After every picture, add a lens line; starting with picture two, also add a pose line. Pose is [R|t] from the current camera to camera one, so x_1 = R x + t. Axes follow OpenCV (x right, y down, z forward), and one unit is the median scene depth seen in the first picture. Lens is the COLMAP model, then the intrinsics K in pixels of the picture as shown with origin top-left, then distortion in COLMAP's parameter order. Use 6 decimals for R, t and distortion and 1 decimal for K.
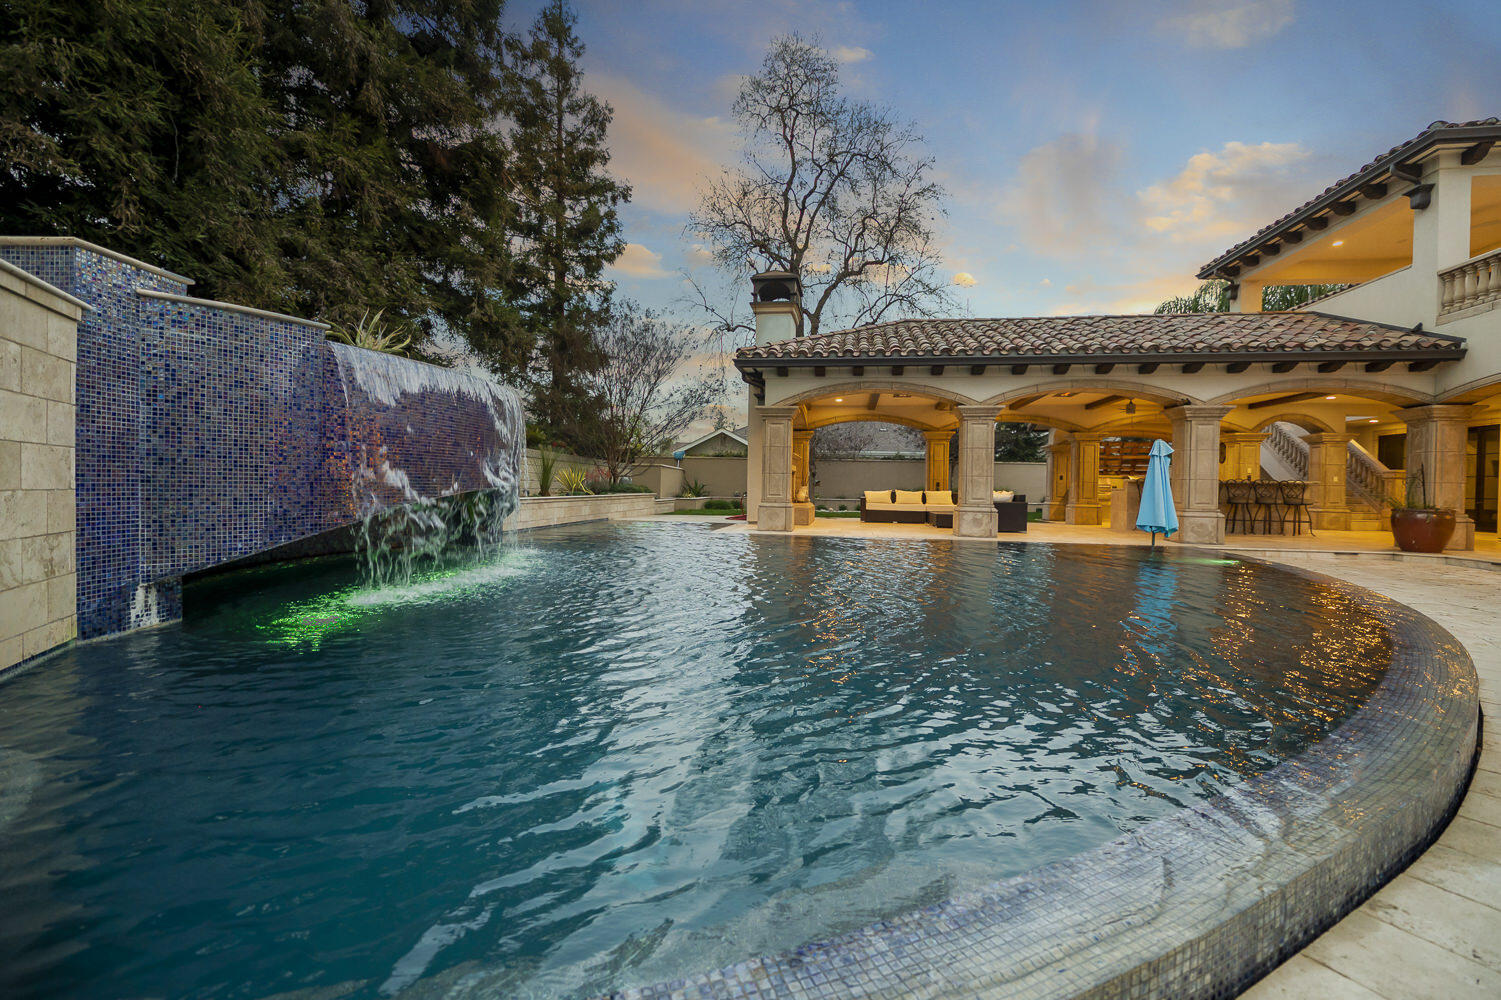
lens RADIAL K [[602.2, 0, 753.5], [0, 602.2, 488.2], [0, 0, 1]] dist [-0.012089, -0.000173]
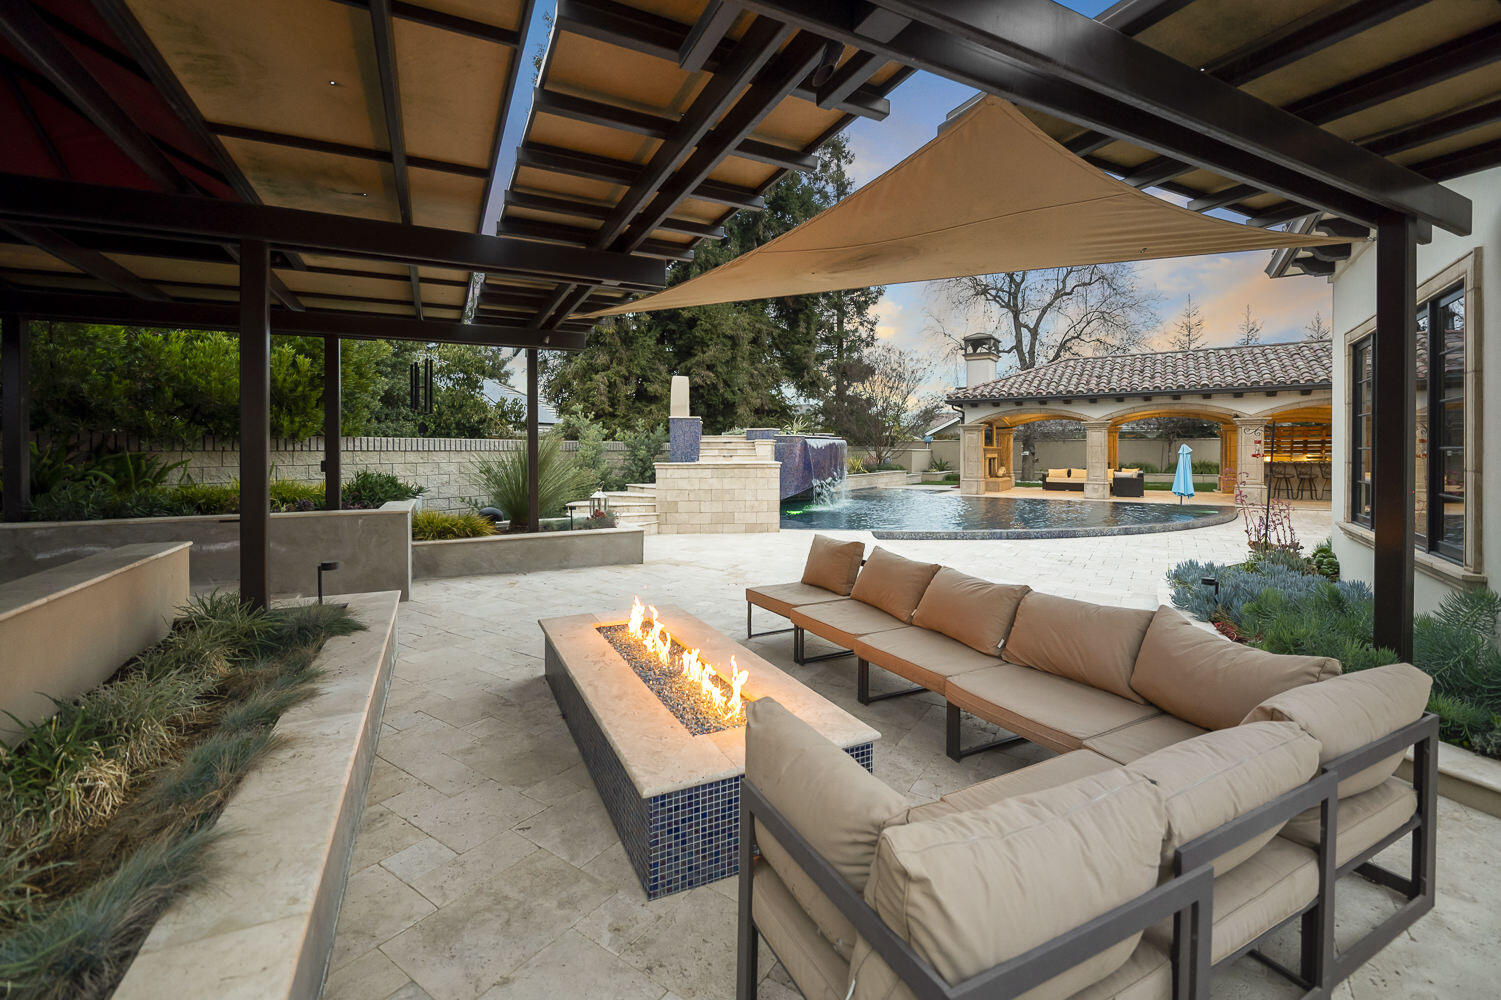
lens RADIAL K [[611.5, 0, 751.0], [0, 611.5, 465.2], [0, 0, 1]] dist [0.000472, -0.000025]
pose [[0.908205, -0.009860, -0.418408, 0.121559], [0.015953, 0.999812, 0.011066, -0.027265], [0.418220, -0.016725, 0.908192, -0.550658]]
